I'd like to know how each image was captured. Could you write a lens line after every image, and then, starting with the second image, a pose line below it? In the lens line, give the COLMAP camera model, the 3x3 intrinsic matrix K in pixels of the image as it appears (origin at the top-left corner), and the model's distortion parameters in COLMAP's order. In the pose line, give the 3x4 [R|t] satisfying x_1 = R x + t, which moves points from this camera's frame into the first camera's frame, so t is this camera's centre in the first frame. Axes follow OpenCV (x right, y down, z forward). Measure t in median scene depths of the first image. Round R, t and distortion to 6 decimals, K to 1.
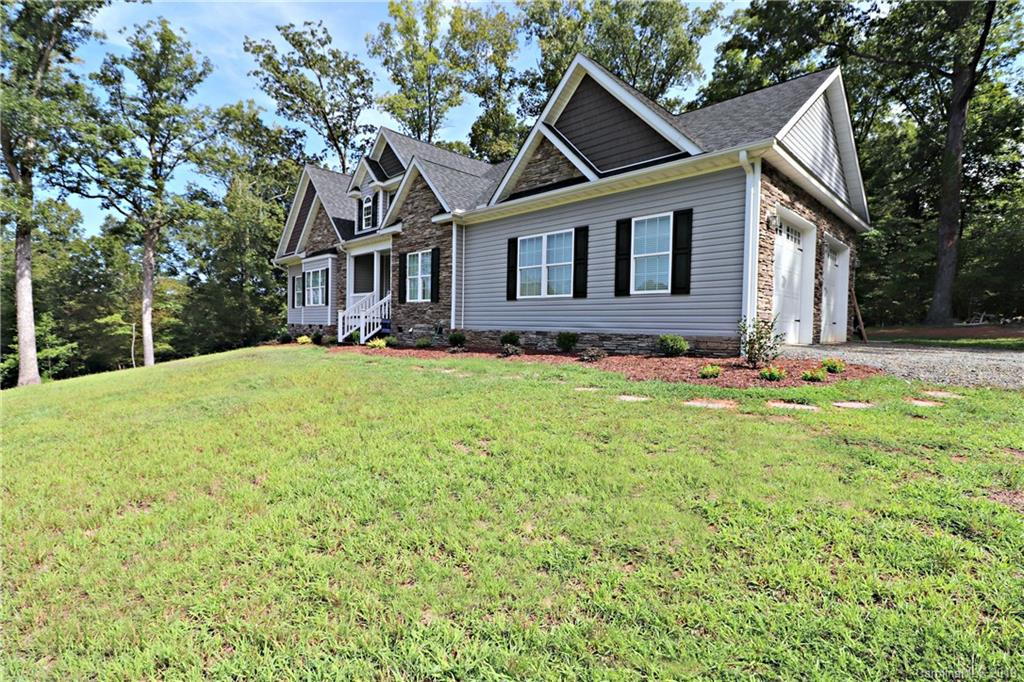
lens RADIAL K [[478.2, 0, 511.3], [0, 478.2, 335.1], [0, 0, 1]] dist [0.000115, -0.012709]
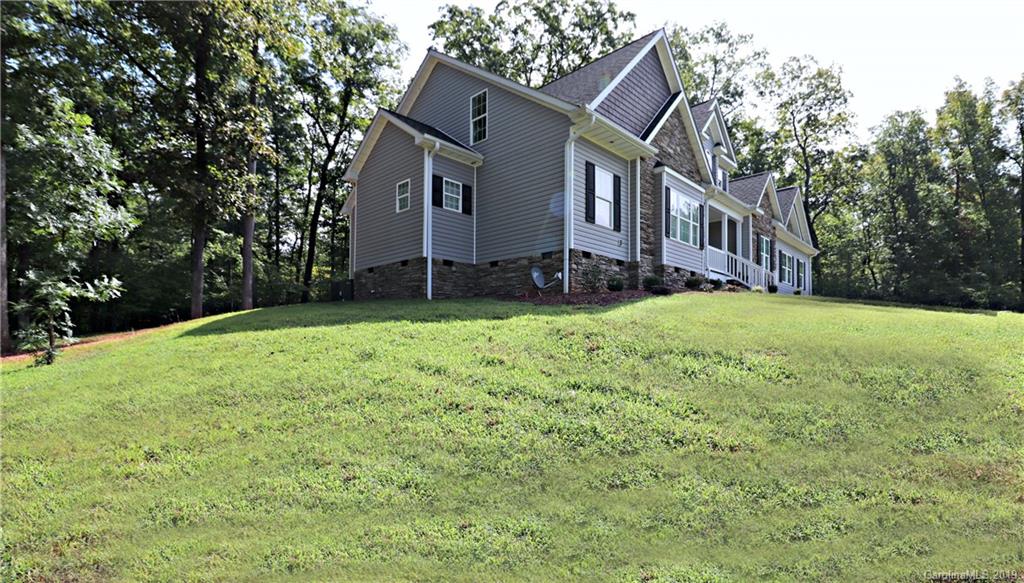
lens RADIAL K [[479.7, 0, 513.7], [0, 479.7, 335.0], [0, 0, 1]] dist [-0.002391, -0.000452]
pose [[-0.030242, 0.003213, 0.999537, -1.756037], [0.016118, 0.999866, -0.002727, 0.119479], [-0.999413, 0.016028, -0.030290, 1.976271]]
